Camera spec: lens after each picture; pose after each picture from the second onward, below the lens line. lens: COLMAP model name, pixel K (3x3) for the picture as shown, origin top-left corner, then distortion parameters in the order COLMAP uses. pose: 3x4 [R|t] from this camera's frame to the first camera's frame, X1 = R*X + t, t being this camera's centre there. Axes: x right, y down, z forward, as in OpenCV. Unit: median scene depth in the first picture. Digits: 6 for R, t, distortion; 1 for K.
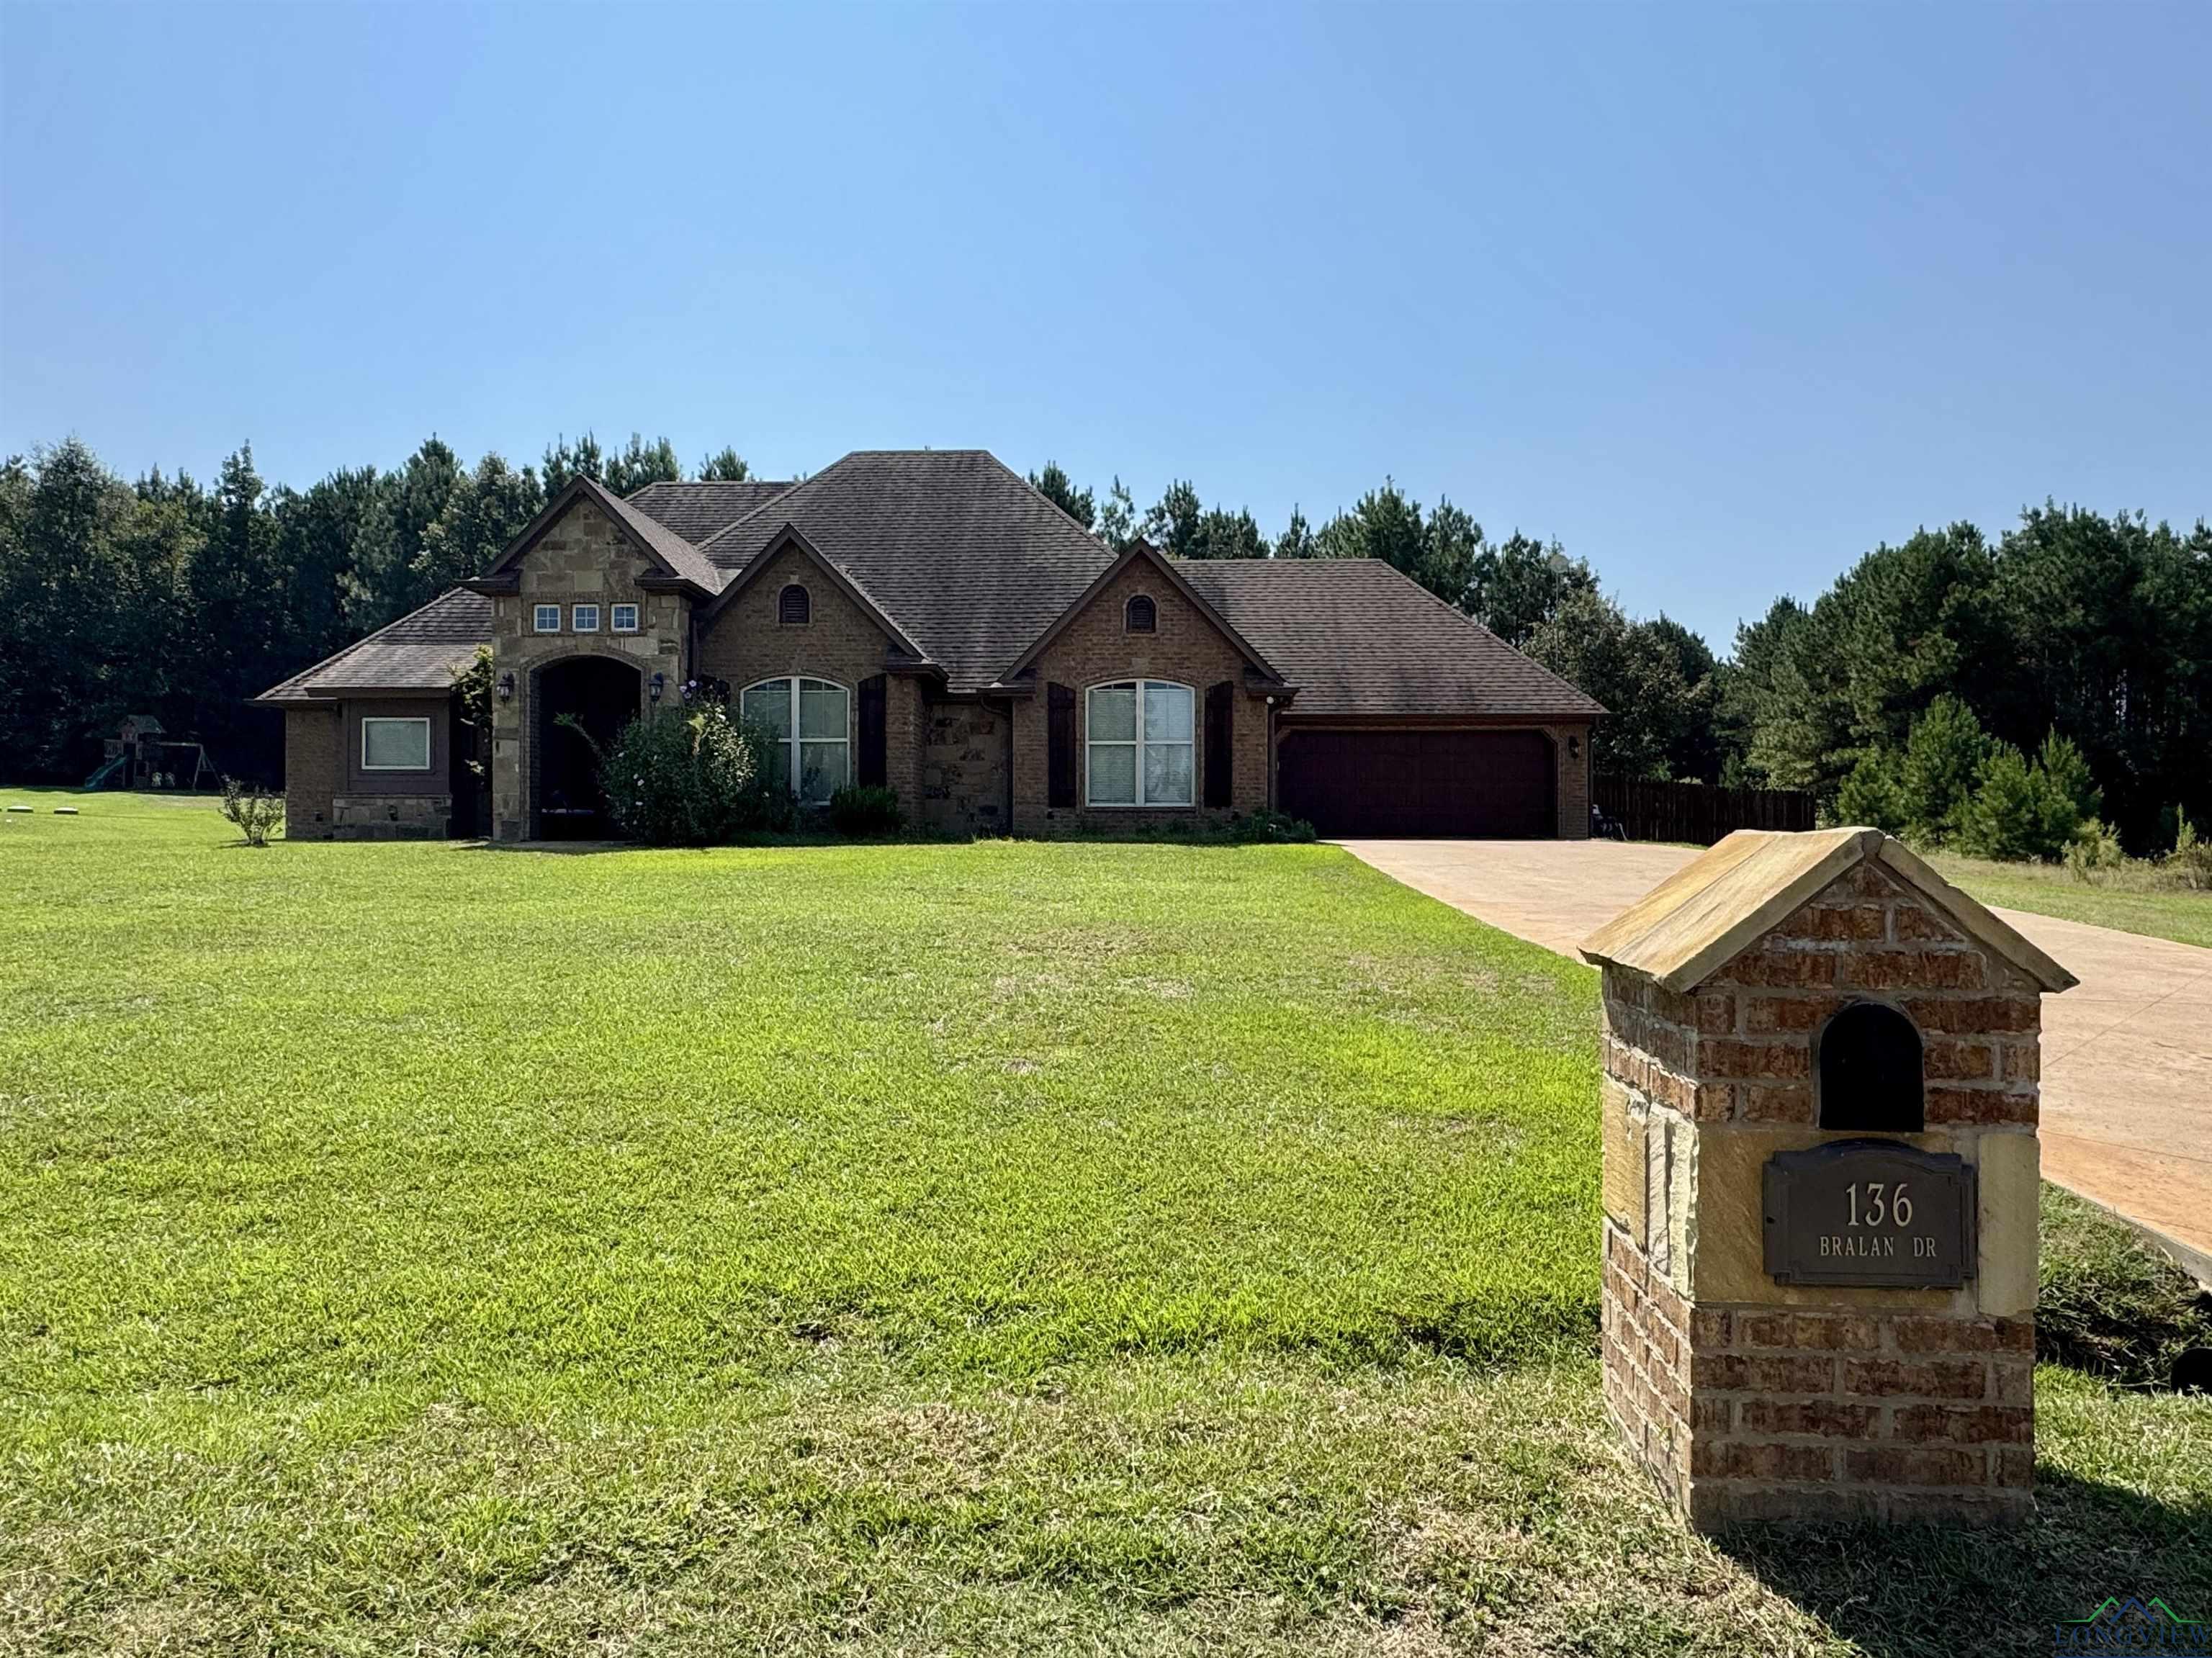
lens RADIAL K [[1310.2, 0, 1098.4], [0, 1310.2, 819.8], [0, 0, 1]] dist [-0.006833, 0.005510]
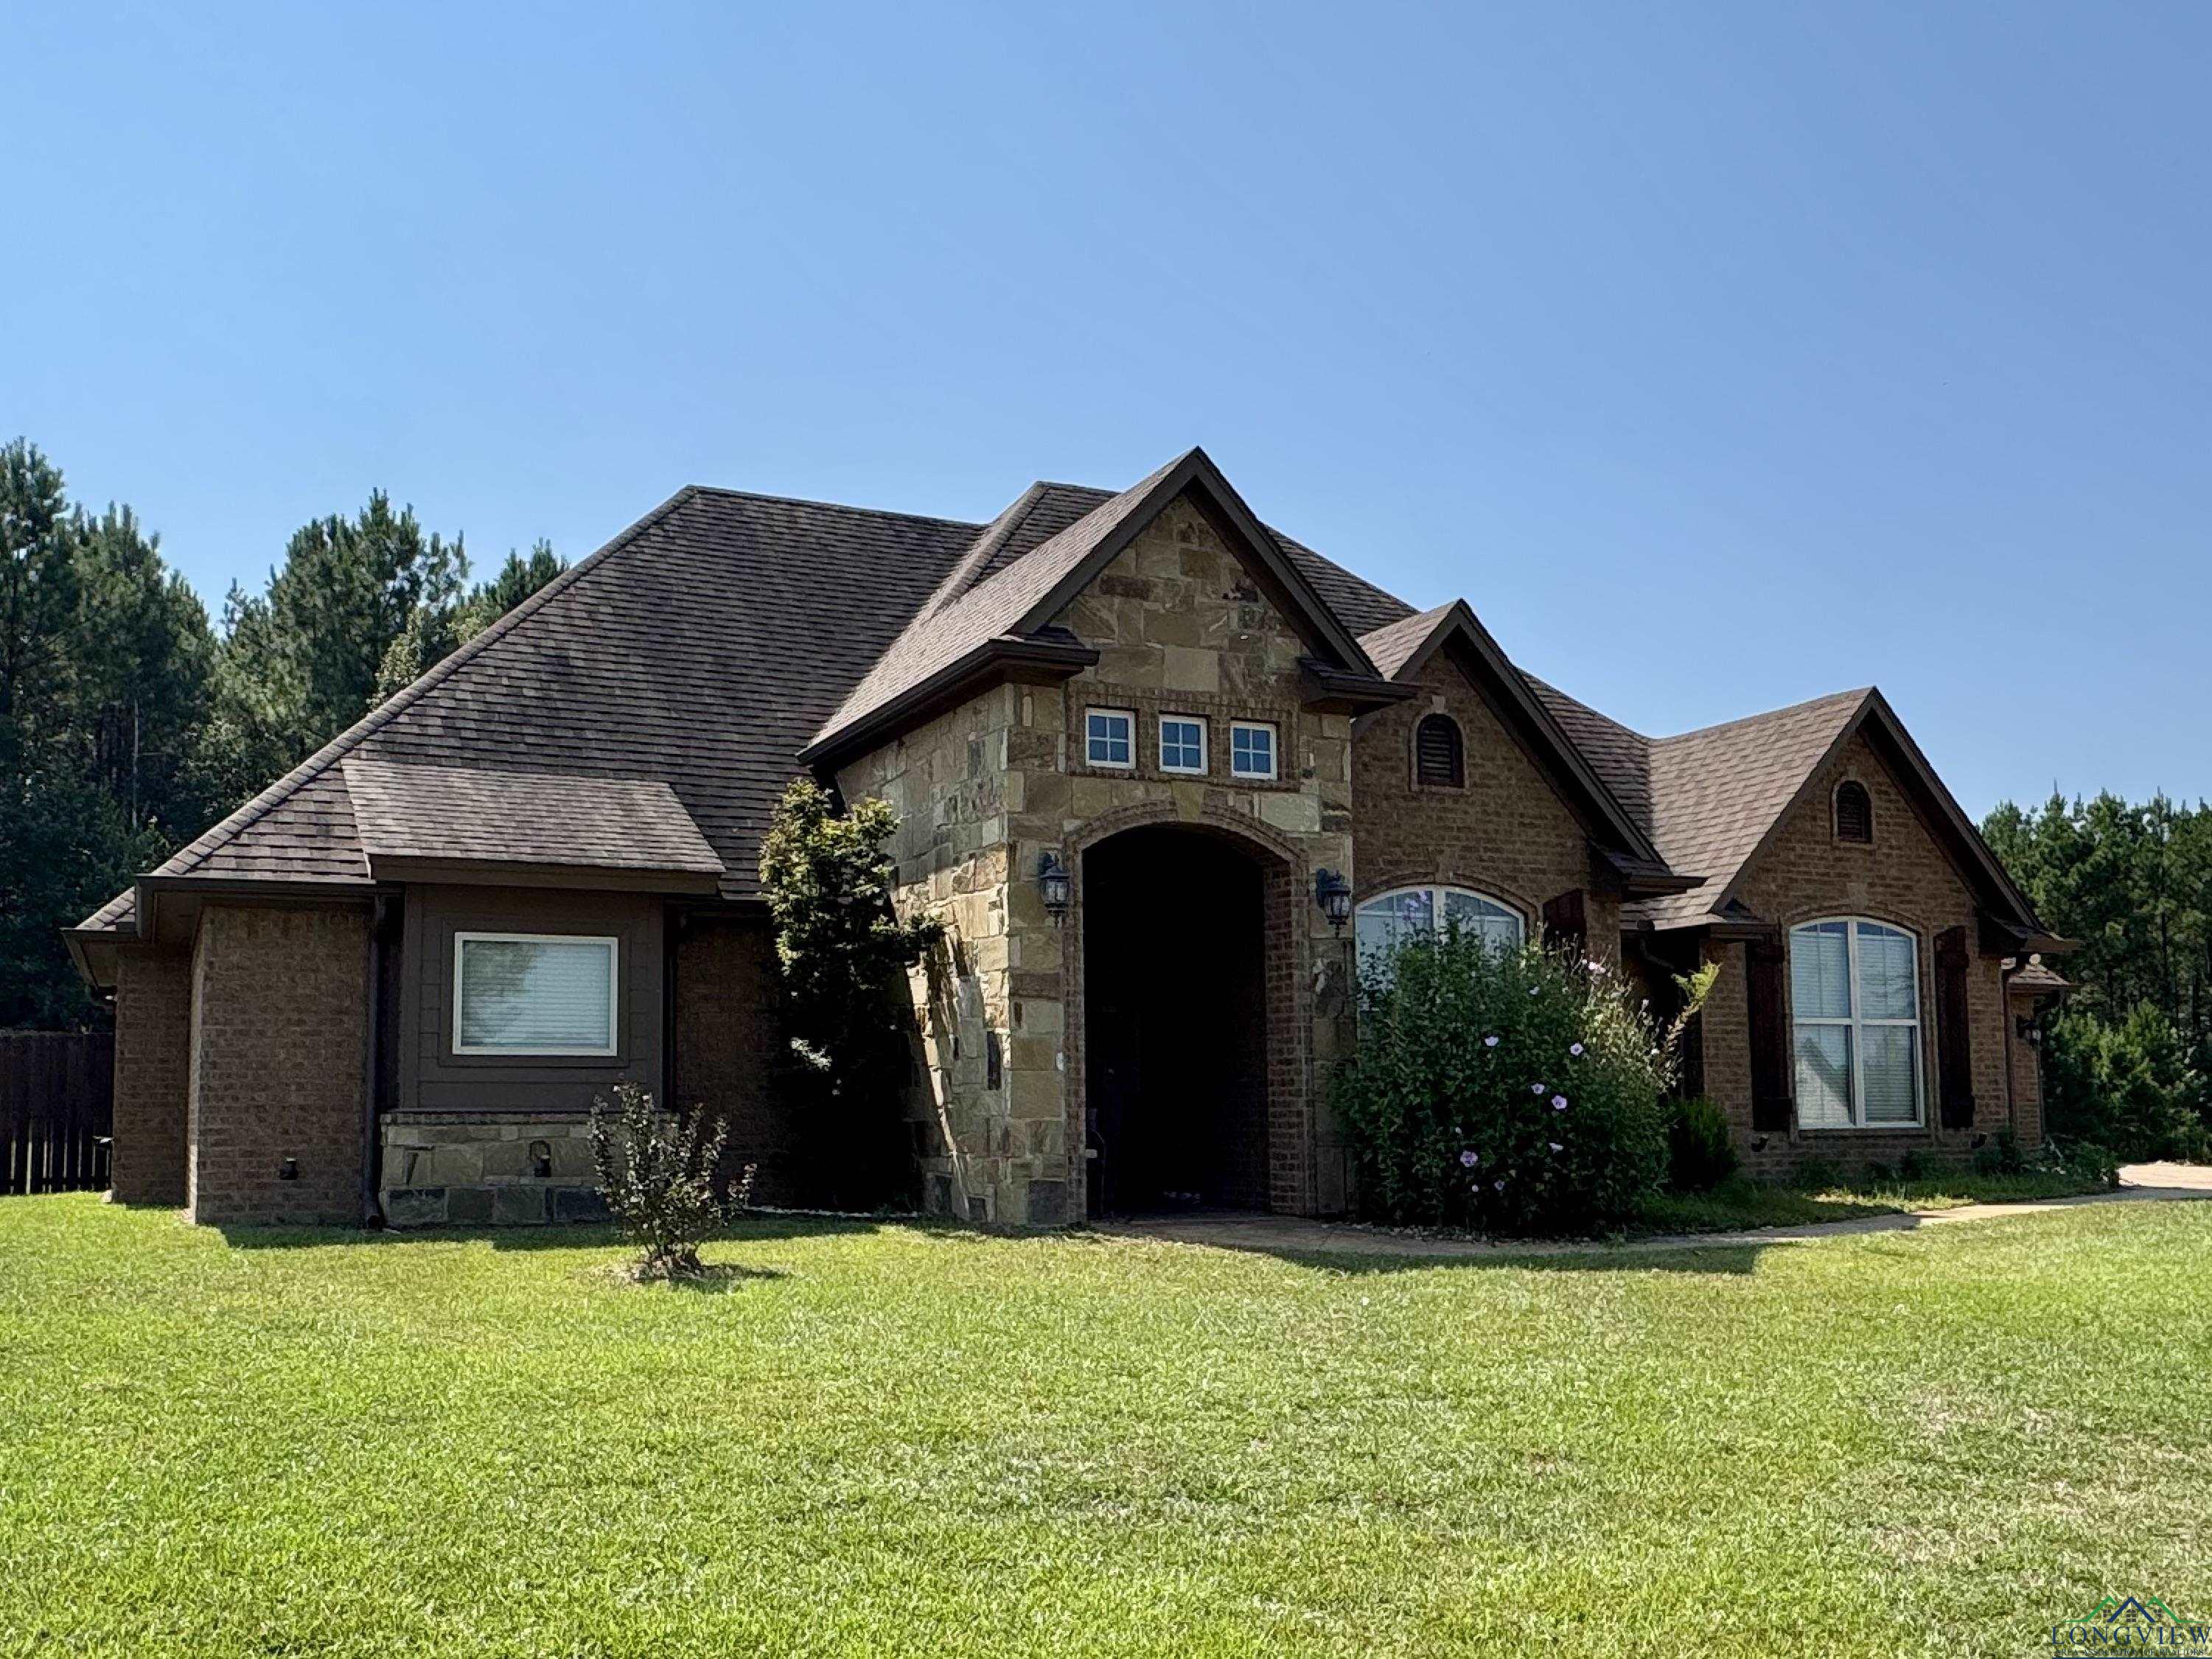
lens RADIAL K [[1856.9, 0, 965.9], [0, 1856.9, 935.5], [0, 0, 1]] dist [-0.004527, 0.002275]
pose [[0.898140, 0.035650, 0.438263, -0.711851], [0.002877, 0.996210, -0.086931, -0.025672], [-0.439701, 0.079337, 0.894633, 0.413144]]
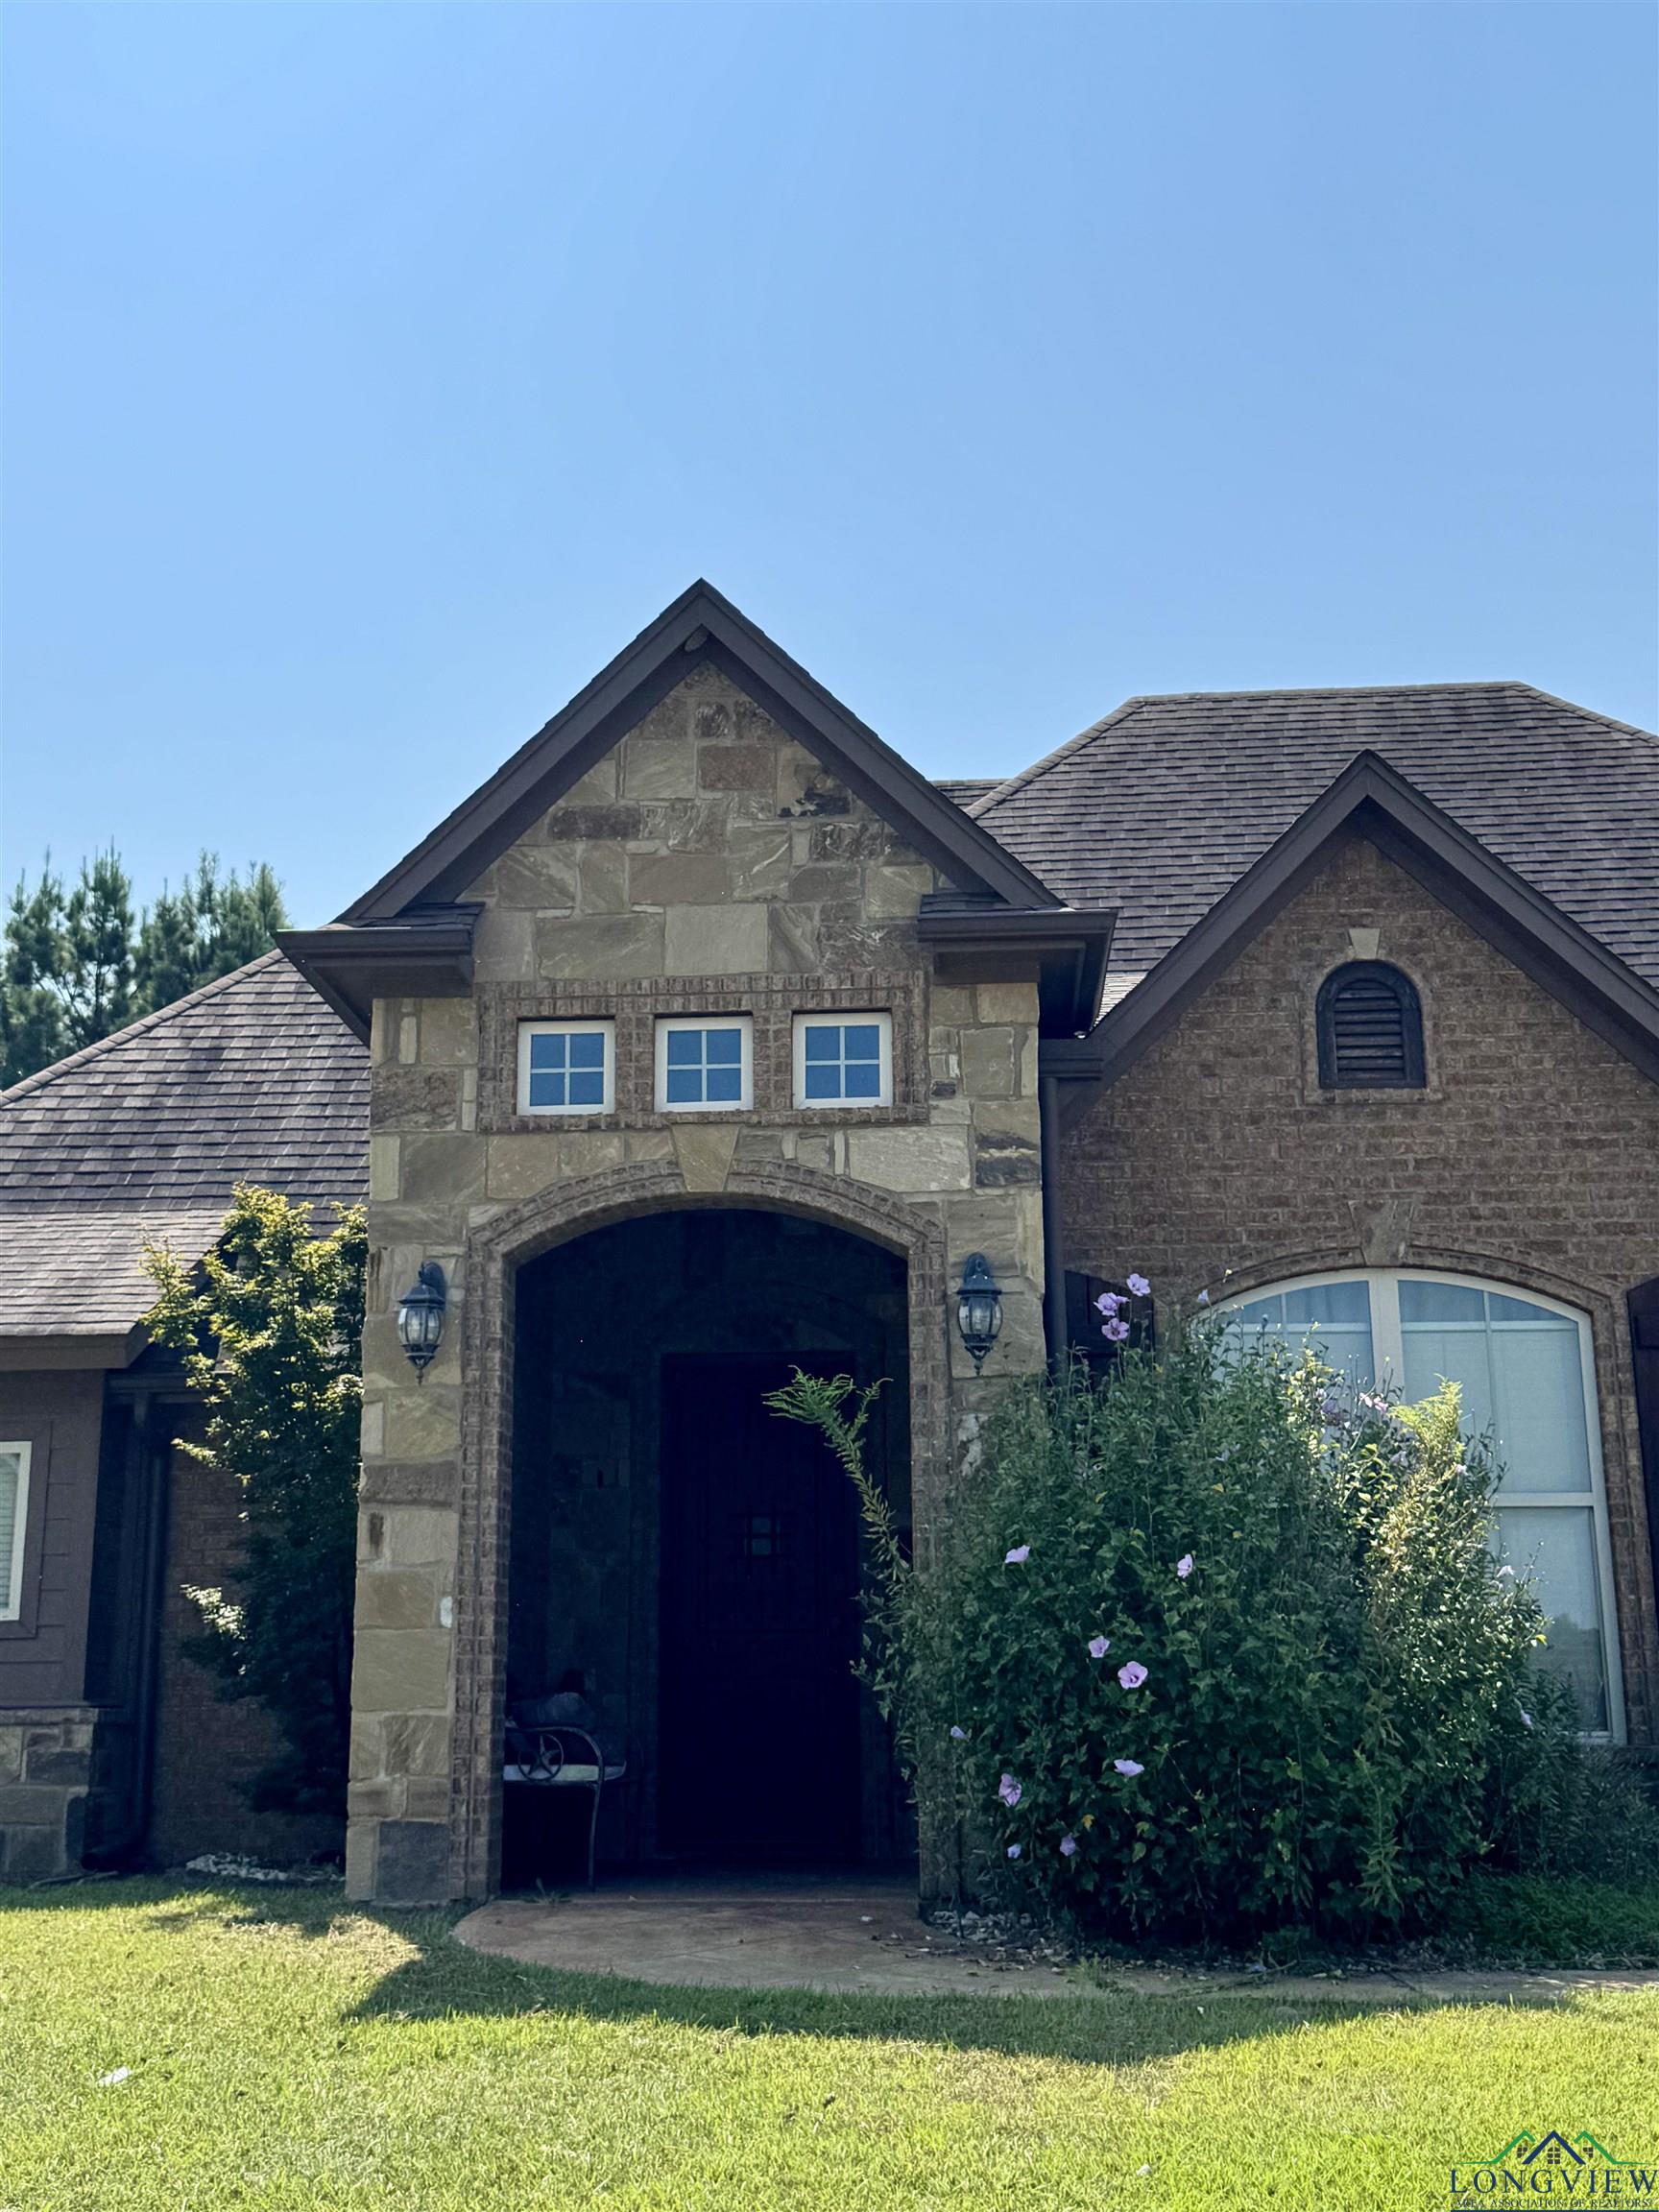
lens RADIAL K [[2512.0, 0, 810.6], [0, 2512.0, 1097.8], [0, 0, 1]] dist [0.106508, 0.000000]
pose [[0.999652, -0.014026, -0.022354, -0.336277], [0.008547, 0.973485, -0.228591, -0.021711], [0.024968, 0.228320, 0.973266, 0.446288]]
